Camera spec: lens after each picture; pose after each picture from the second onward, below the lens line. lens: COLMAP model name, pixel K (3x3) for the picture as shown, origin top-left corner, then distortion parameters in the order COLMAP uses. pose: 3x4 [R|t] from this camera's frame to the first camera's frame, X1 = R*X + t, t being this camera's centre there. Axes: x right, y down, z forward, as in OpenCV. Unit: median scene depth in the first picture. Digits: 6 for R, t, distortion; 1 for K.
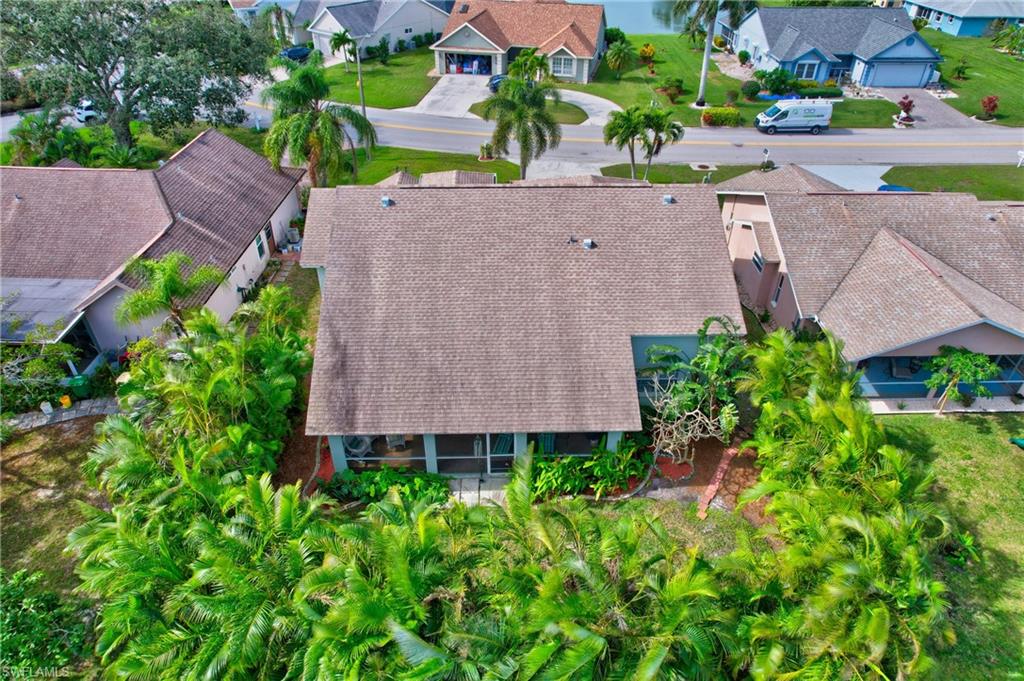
lens RADIAL K [[650.9, 0, 512.0], [0, 650.9, 340.5], [0, 0, 1]] dist [-0.079031, 0.065036]
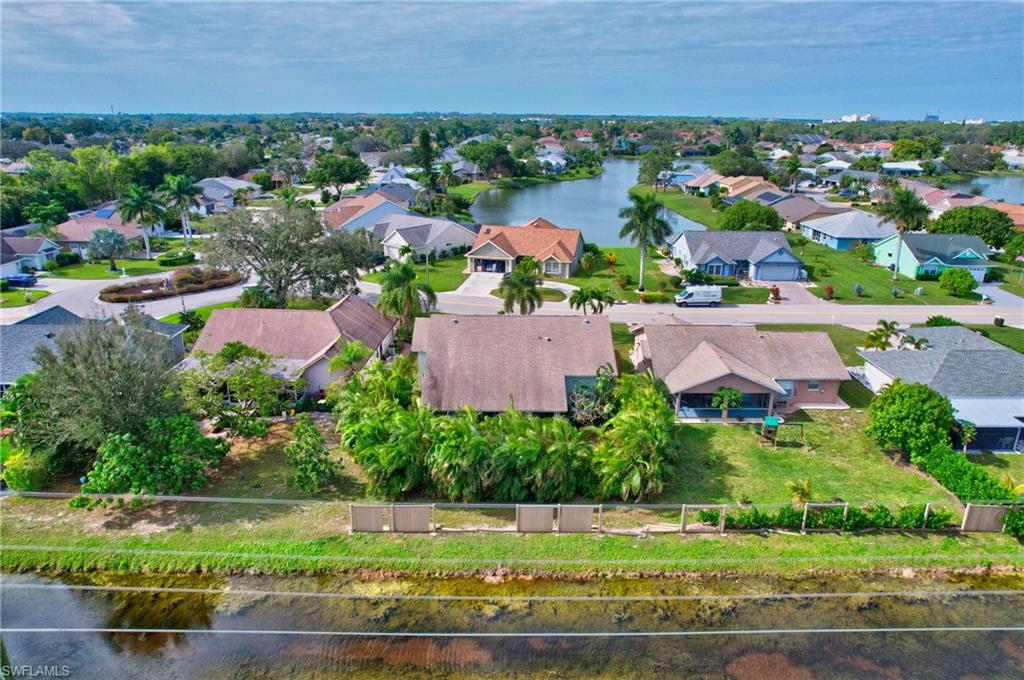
lens RADIAL K [[650.9, 0, 512.0], [0, 650.9, 340.0], [0, 0, 1]] dist [-0.079031, 0.065036]
pose [[0.999769, 0.007175, -0.020281, 0.017628], [-0.012864, 0.955024, -0.296249, 0.199076], [0.017244, 0.296441, 0.954895, -0.429219]]
